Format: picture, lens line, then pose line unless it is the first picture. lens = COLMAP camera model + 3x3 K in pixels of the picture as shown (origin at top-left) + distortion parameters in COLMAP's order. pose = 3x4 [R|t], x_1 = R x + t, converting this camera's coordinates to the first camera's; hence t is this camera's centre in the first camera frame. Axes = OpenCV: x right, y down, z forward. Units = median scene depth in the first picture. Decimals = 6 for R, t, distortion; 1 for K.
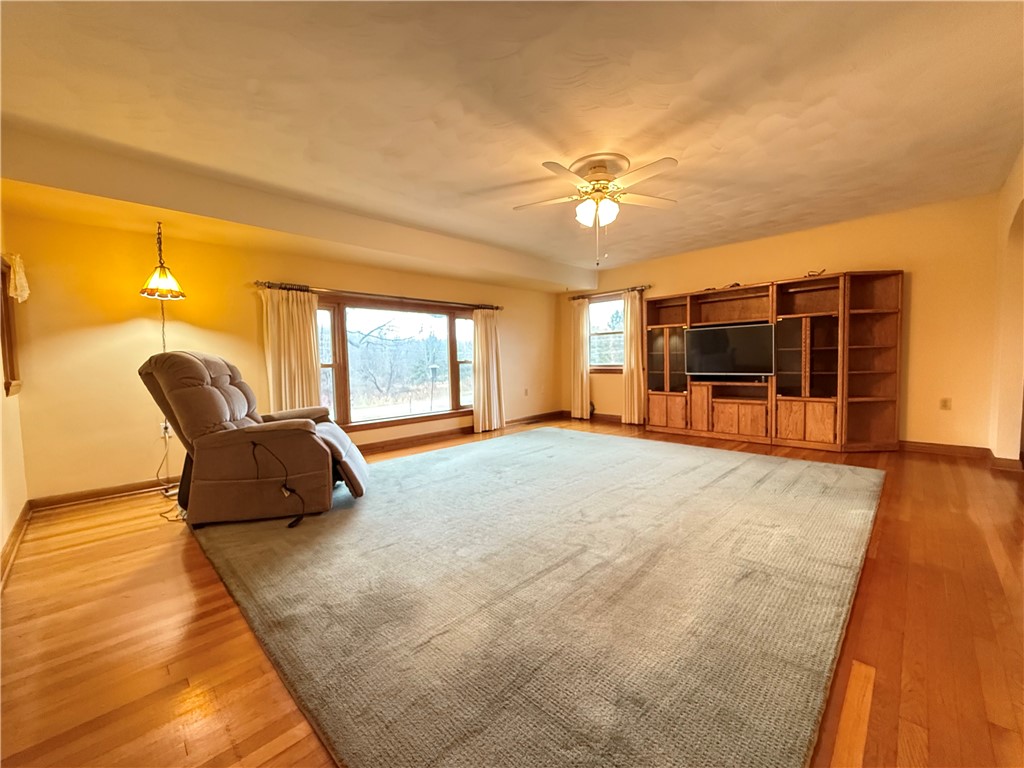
lens RADIAL K [[407.8, 0, 511.3], [0, 407.8, 383.7], [0, 0, 1]] dist [0.001144, -0.000471]
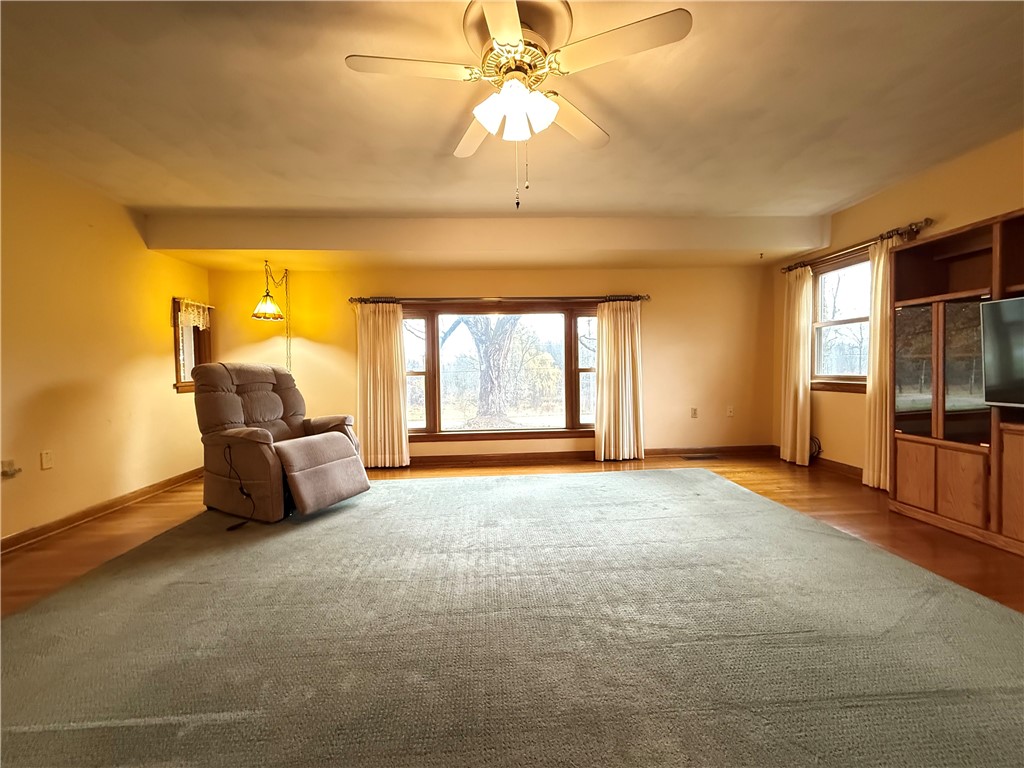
lens RADIAL K [[407.8, 0, 510.5], [0, 407.8, 382.4], [0, 0, 1]] dist [0.001144, -0.000471]
pose [[0.746561, 0.031368, -0.664577, 0.385056], [-0.037088, 0.999297, 0.005503, -0.034431], [0.664282, 0.020539, 0.747199, 0.382726]]
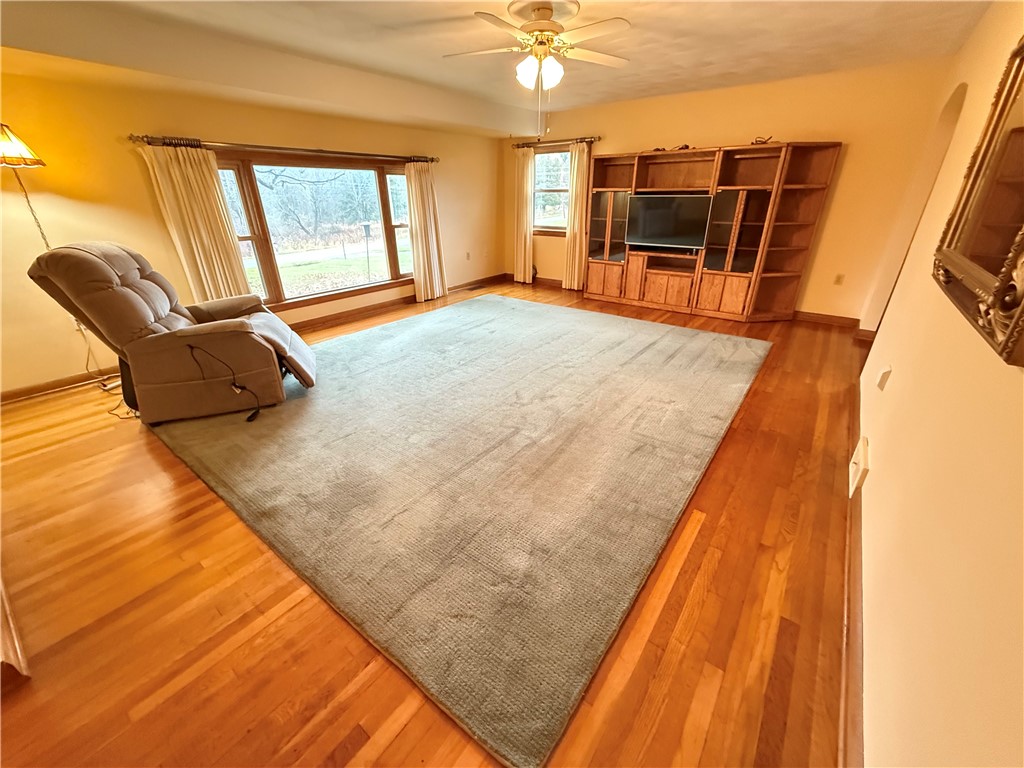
lens RADIAL K [[407.8, 0, 511.1], [0, 407.8, 382.2], [0, 0, 1]] dist [0.001144, -0.000471]
pose [[0.991639, -0.040253, 0.122602, 0.009762], [-0.007452, 0.930652, 0.365829, -0.080217], [-0.128826, -0.363684, 0.922571, -0.027040]]
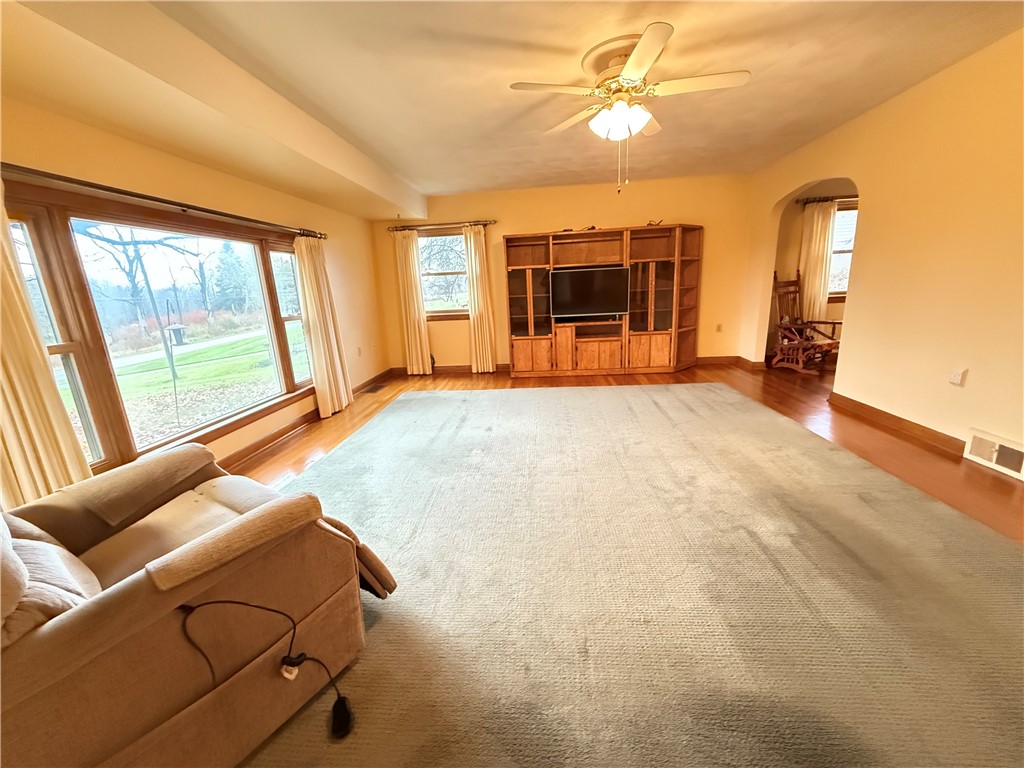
lens RADIAL K [[407.8, 0, 510.2], [0, 407.8, 382.7], [0, 0, 1]] dist [0.001144, -0.000471]
pose [[0.764508, -0.163110, 0.623637, -0.343412], [0.069807, 0.982717, 0.171450, -0.049091], [-0.640823, -0.087540, 0.762681, 0.322722]]
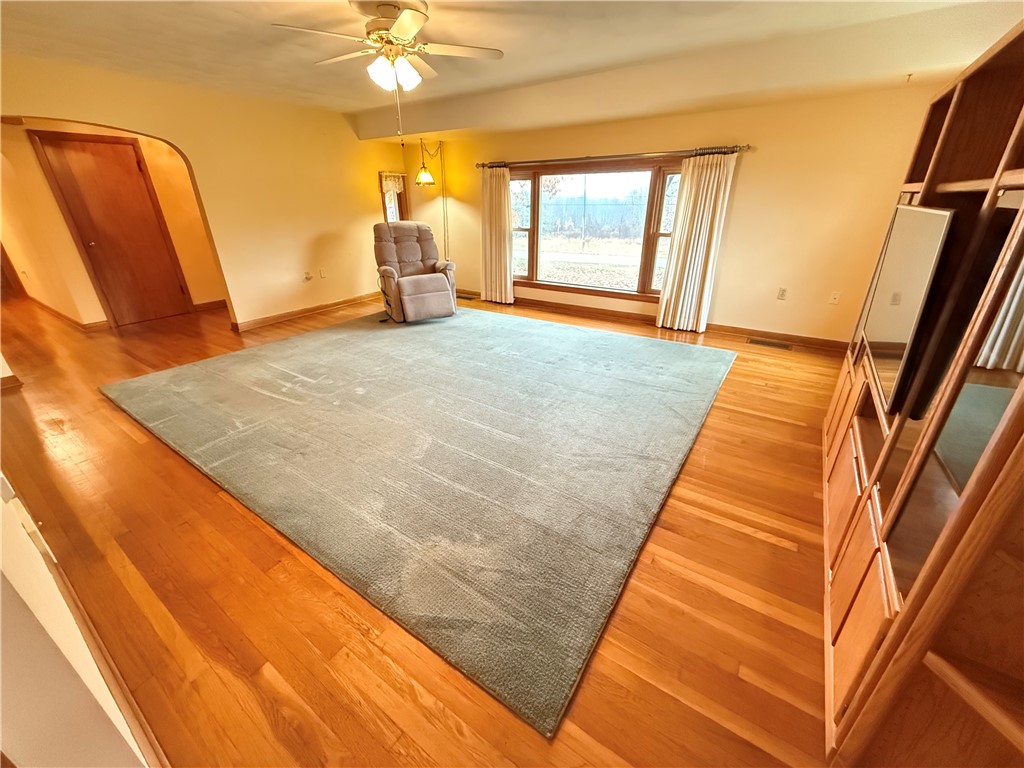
lens RADIAL K [[407.8, 0, 512.1], [0, 407.8, 384.4], [0, 0, 1]] dist [0.001144, -0.000471]
pose [[0.185609, 0.426733, -0.885126, 0.821614], [-0.050989, 0.903747, 0.425018, -0.140394], [0.981300, -0.033755, 0.189502, 0.692769]]
